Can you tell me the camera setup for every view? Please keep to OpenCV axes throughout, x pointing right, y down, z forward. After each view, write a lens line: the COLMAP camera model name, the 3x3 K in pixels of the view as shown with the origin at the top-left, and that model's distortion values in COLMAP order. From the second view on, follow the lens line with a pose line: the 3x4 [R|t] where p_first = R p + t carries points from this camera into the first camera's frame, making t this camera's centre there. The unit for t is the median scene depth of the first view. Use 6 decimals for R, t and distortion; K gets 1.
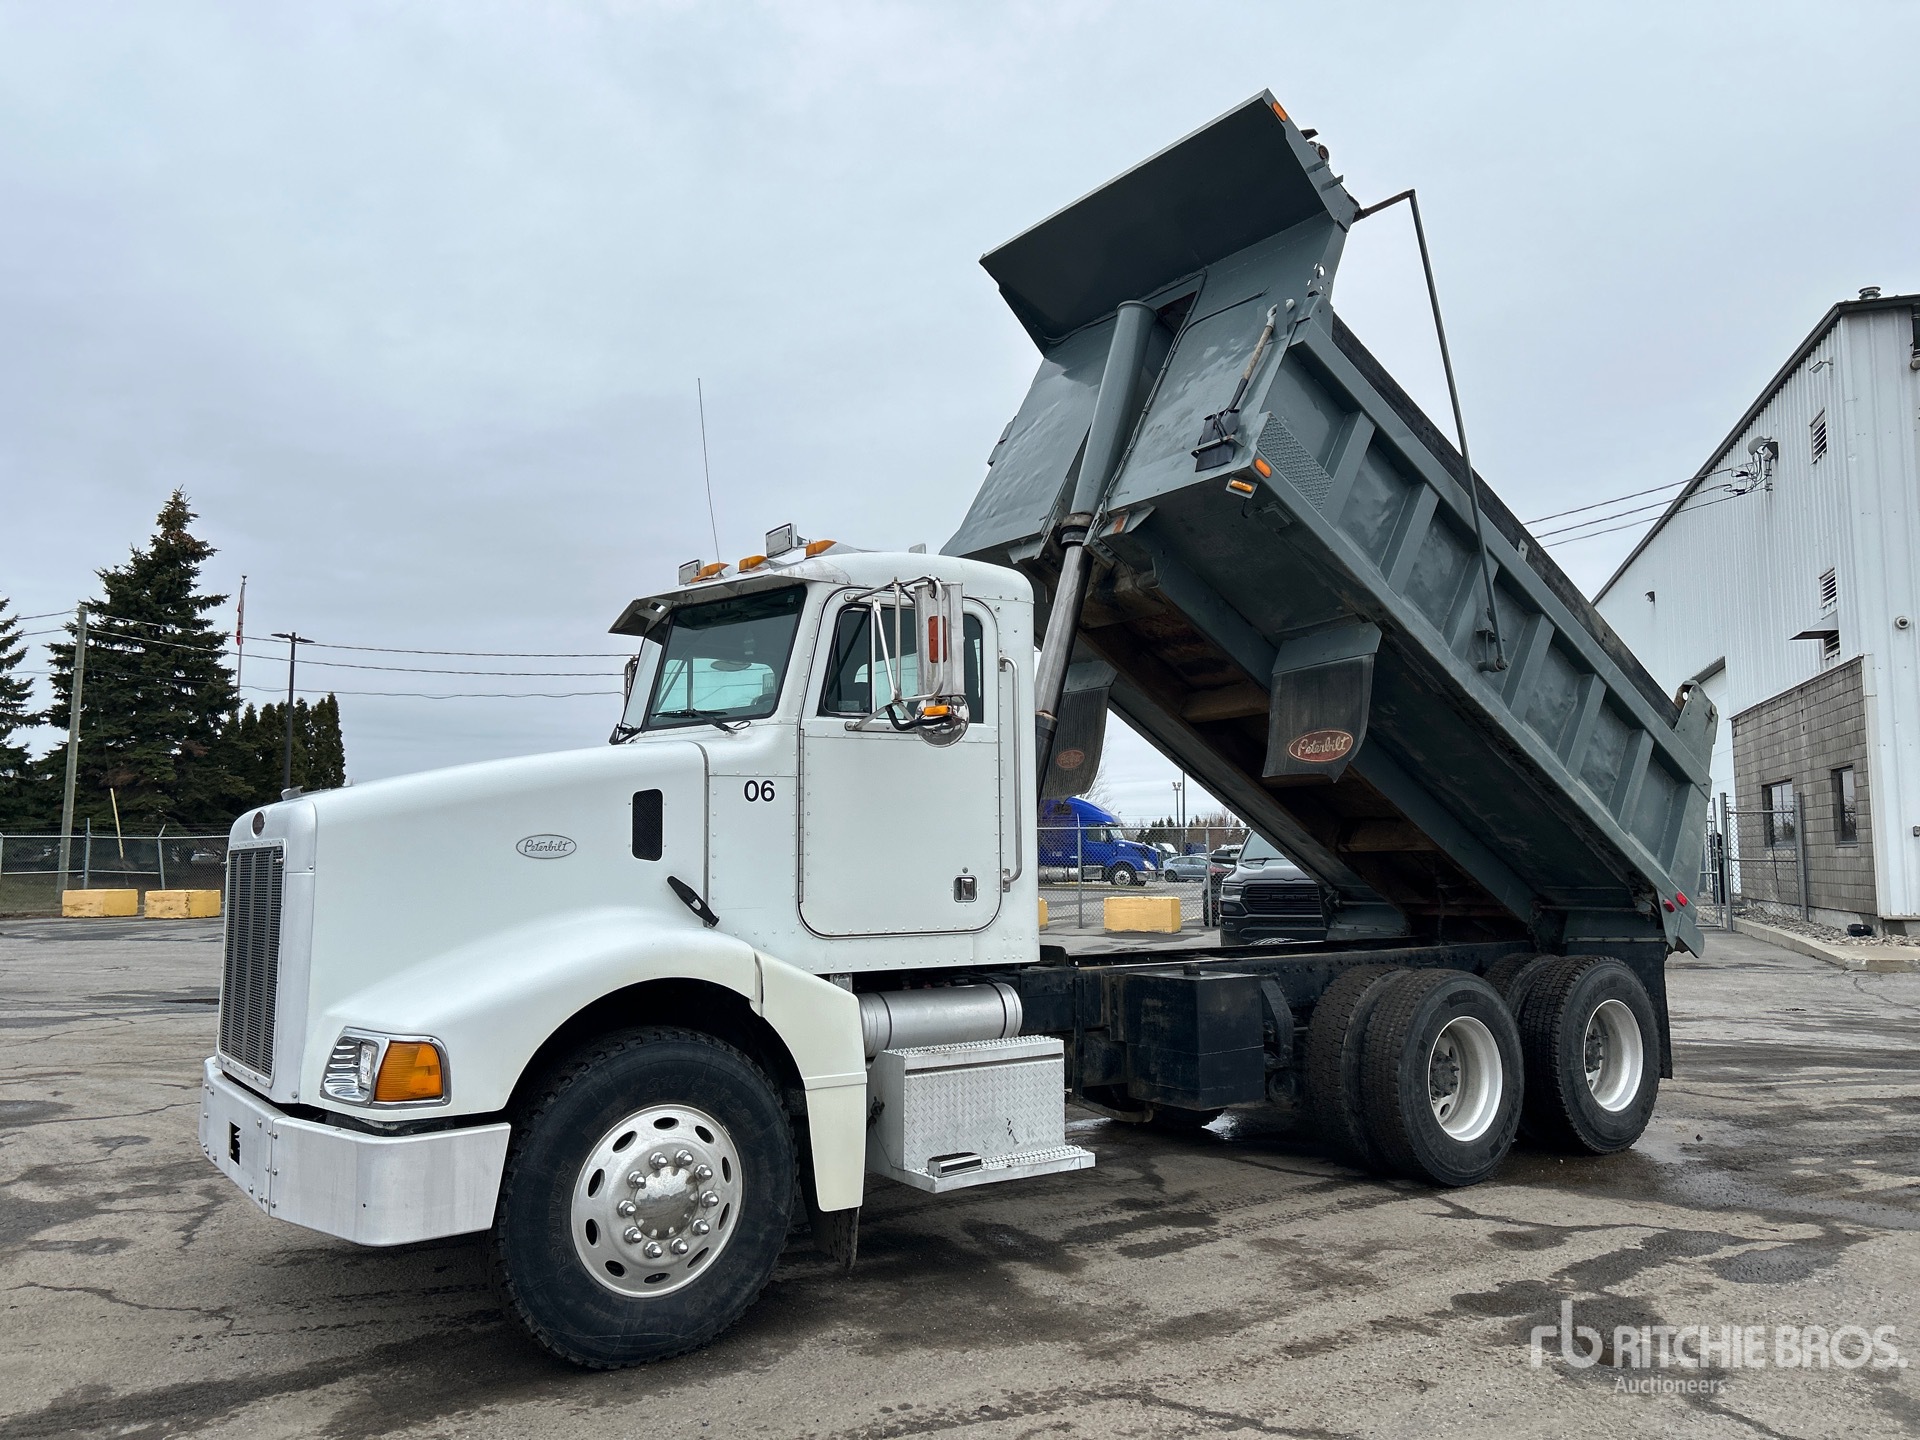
lens RADIAL K [[1438.9, 0, 966.1], [0, 1438.9, 698.7], [0, 0, 1]] dist [0.056498, -0.057682]
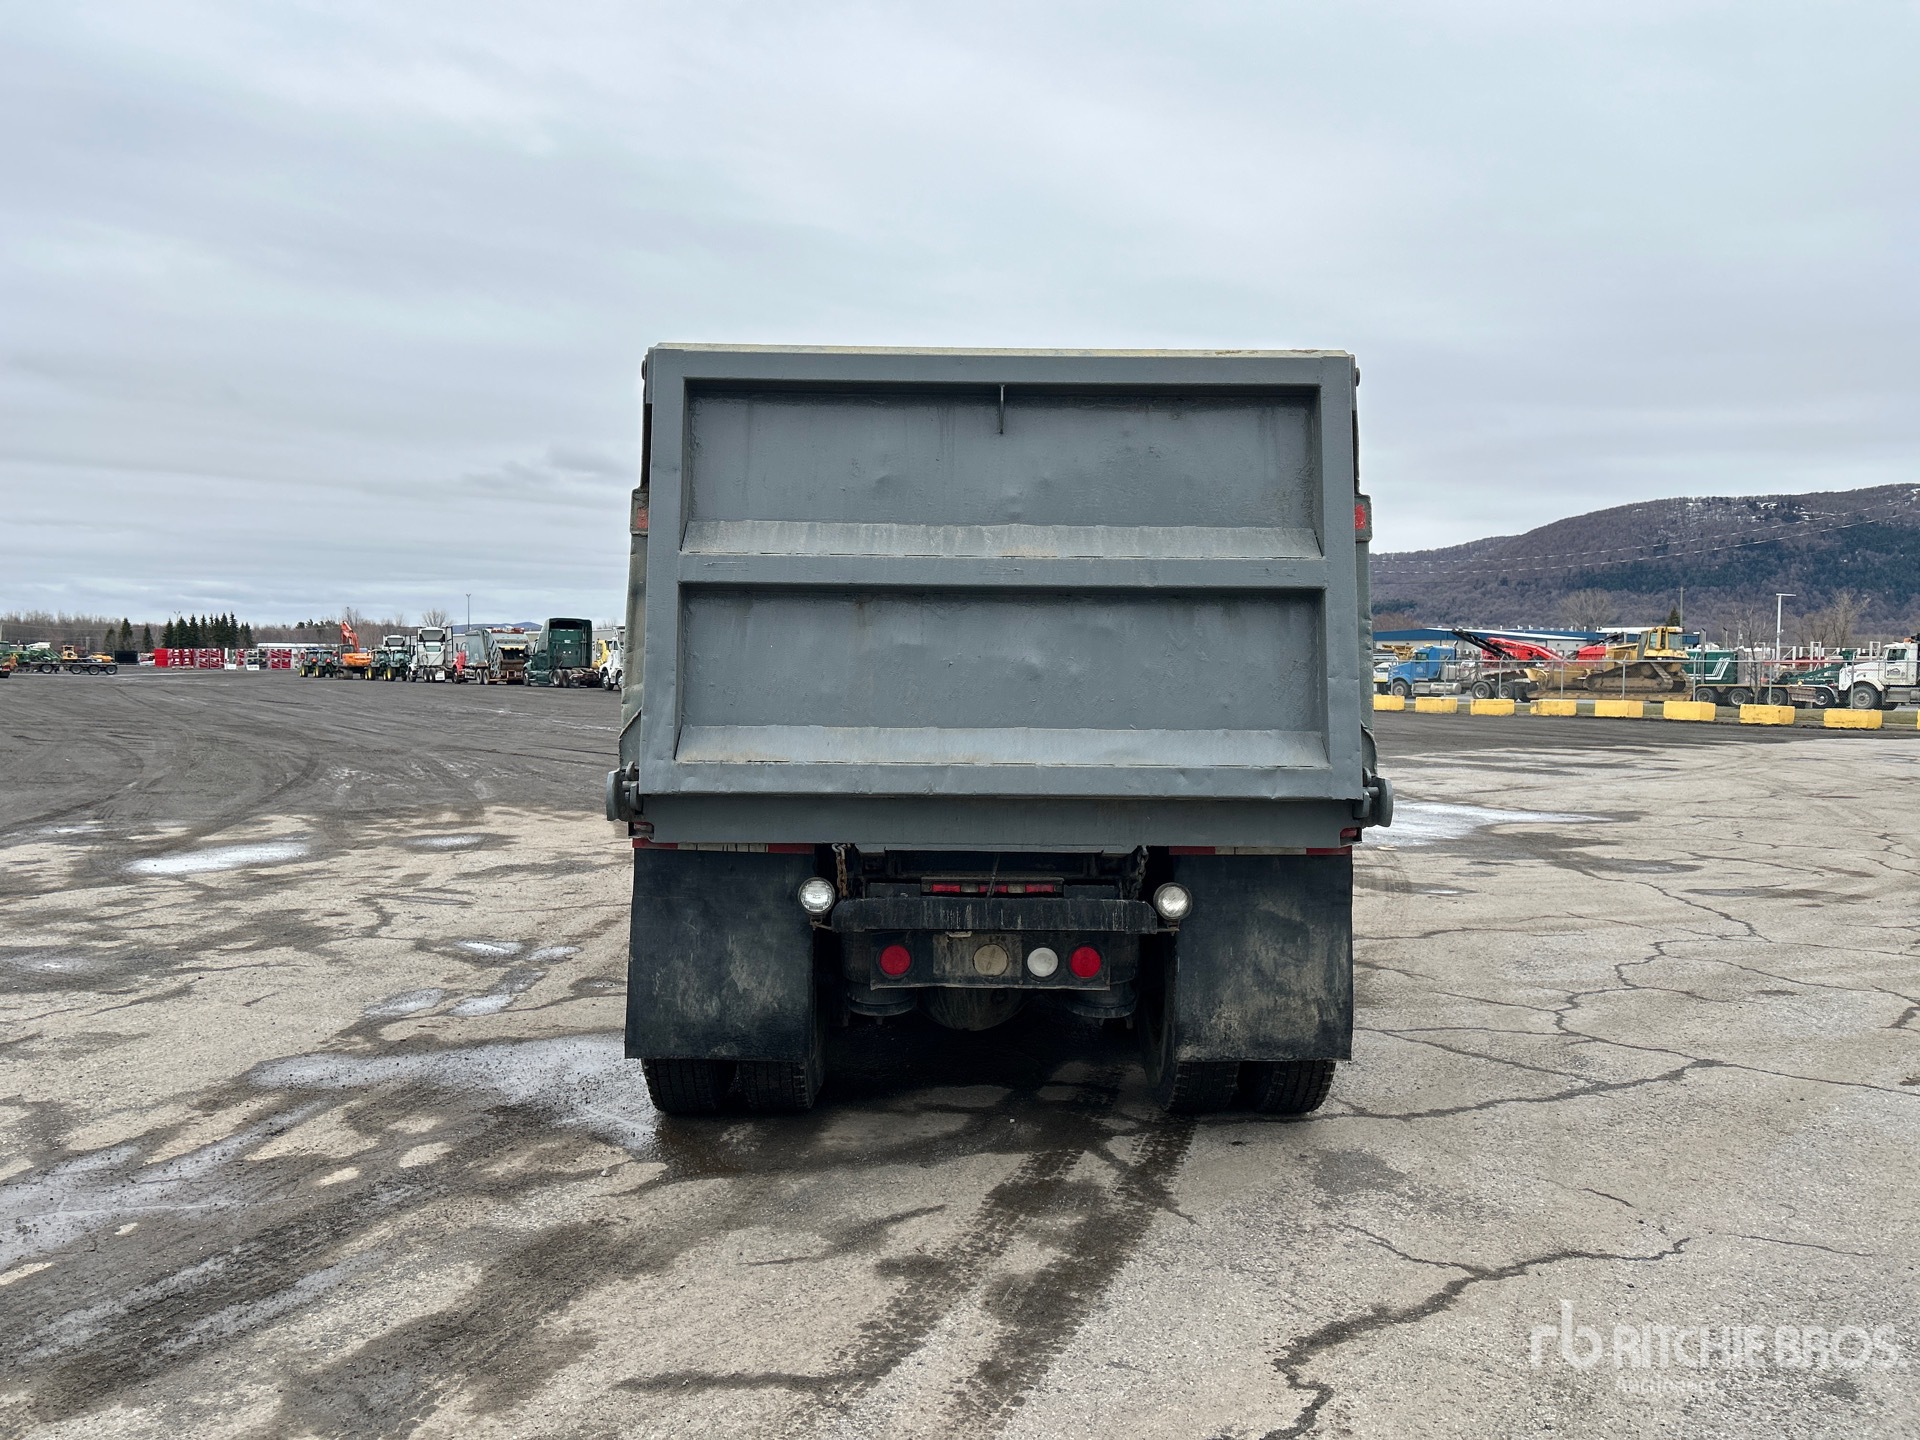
lens RADIAL K [[1438.9, 0, 963.8], [0, 1438.9, 718.4], [0, 0, 1]] dist [0.056498, -0.057682]
pose [[-0.583470, 0.026881, -0.811690, 1.292467], [0.083046, 0.996188, -0.026705, 0.219799], [0.807878, -0.082989, -0.583478, 2.147013]]
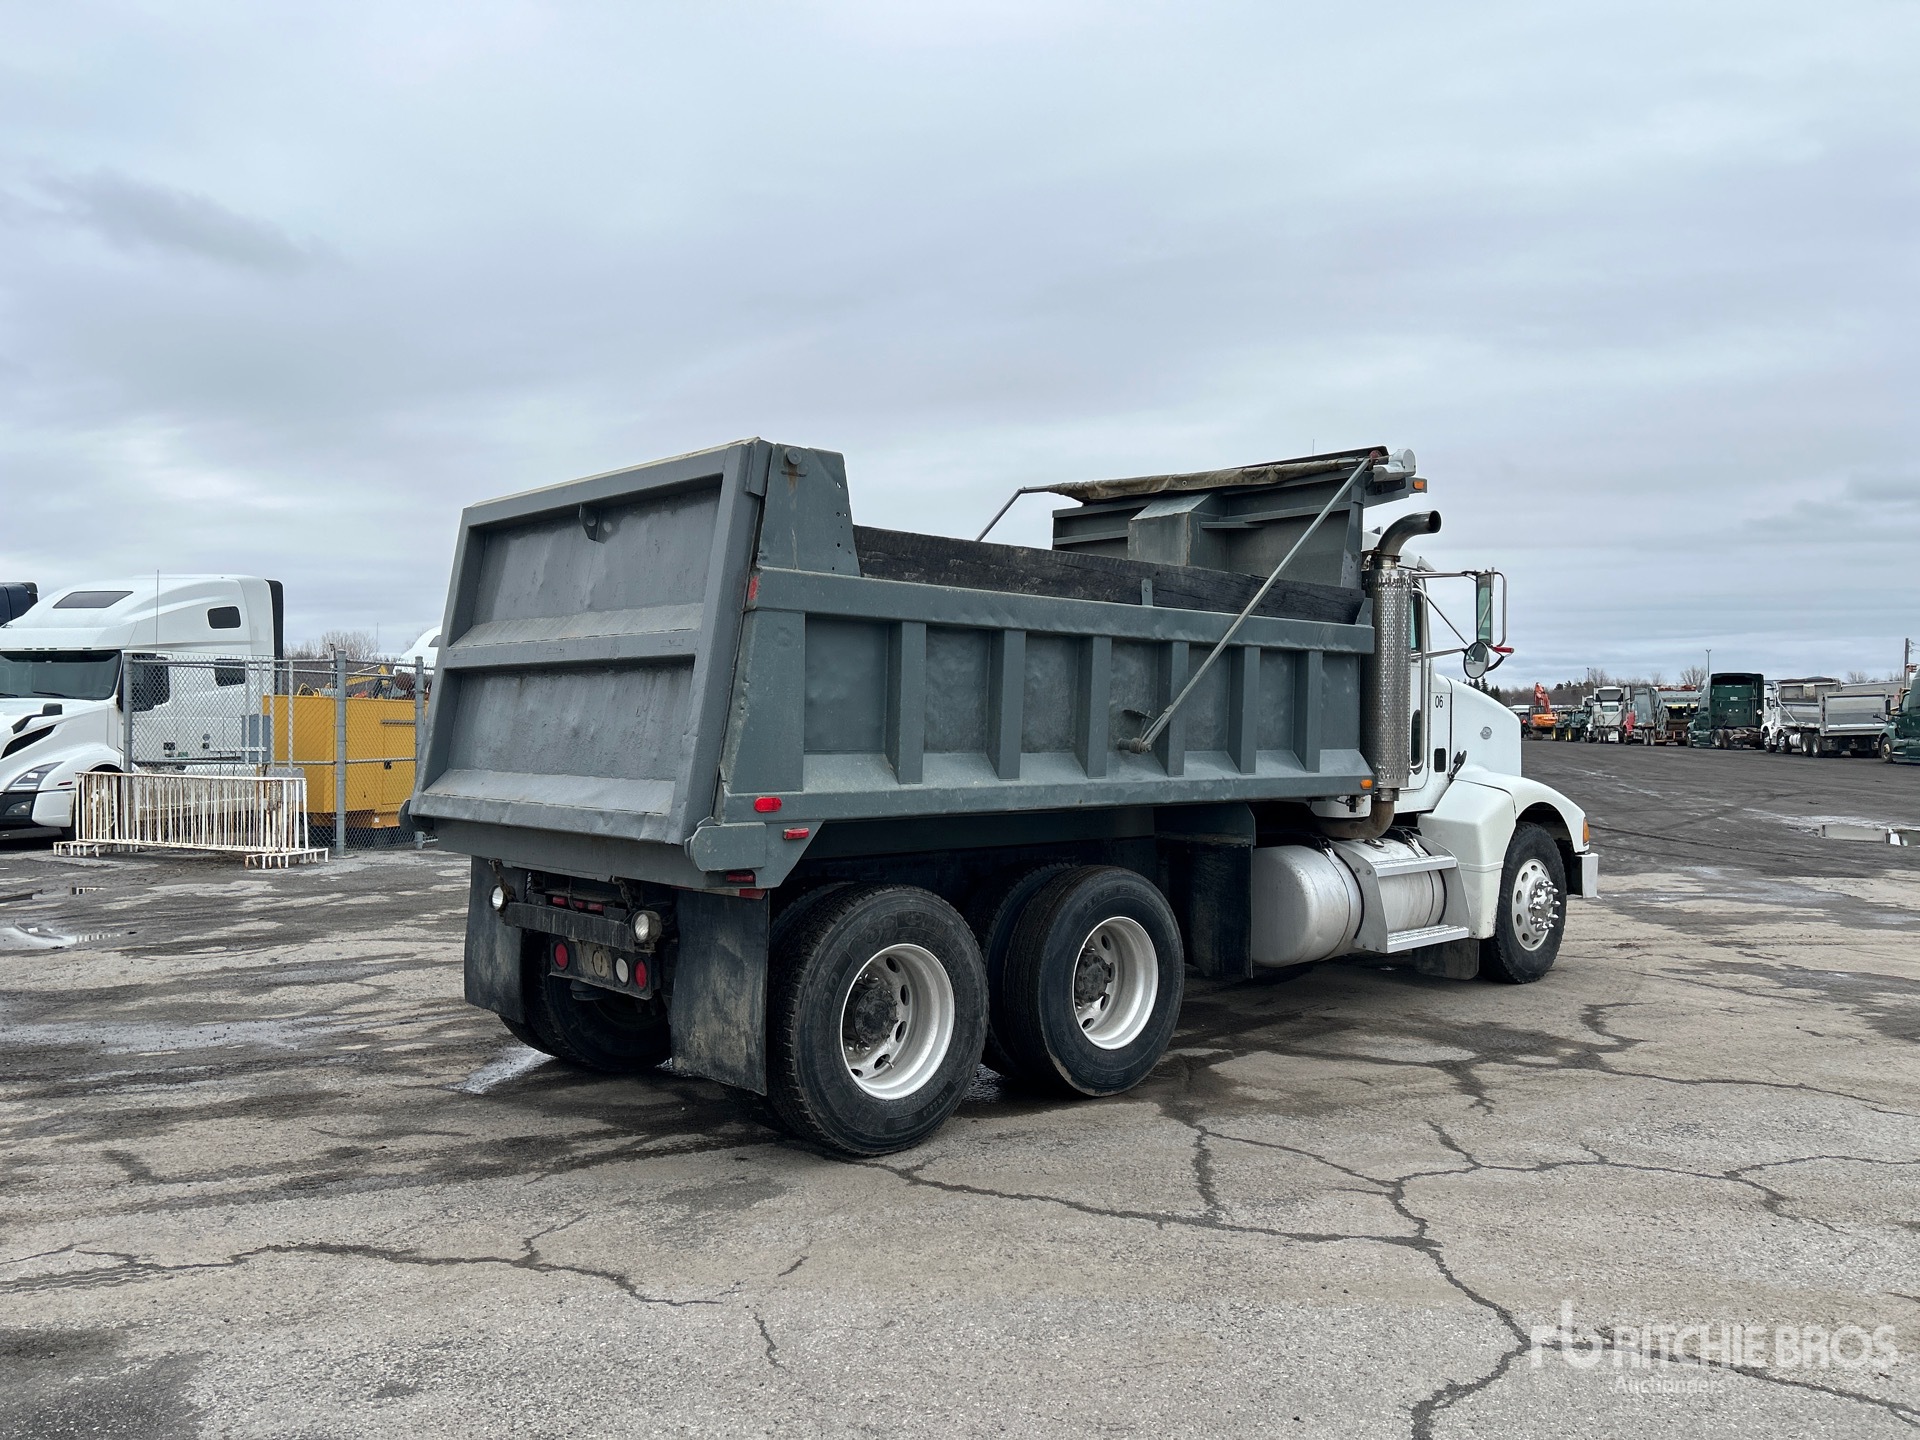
lens RADIAL K [[1438.9, 0, 953.3], [0, 1438.9, 713.6], [0, 0, 1]] dist [0.056498, -0.057682]
pose [[-0.992921, 0.002084, -0.118758, 0.444969], [0.015875, 0.993204, -0.115300, 0.286466], [0.117711, -0.116369, -0.986206, 2.763396]]
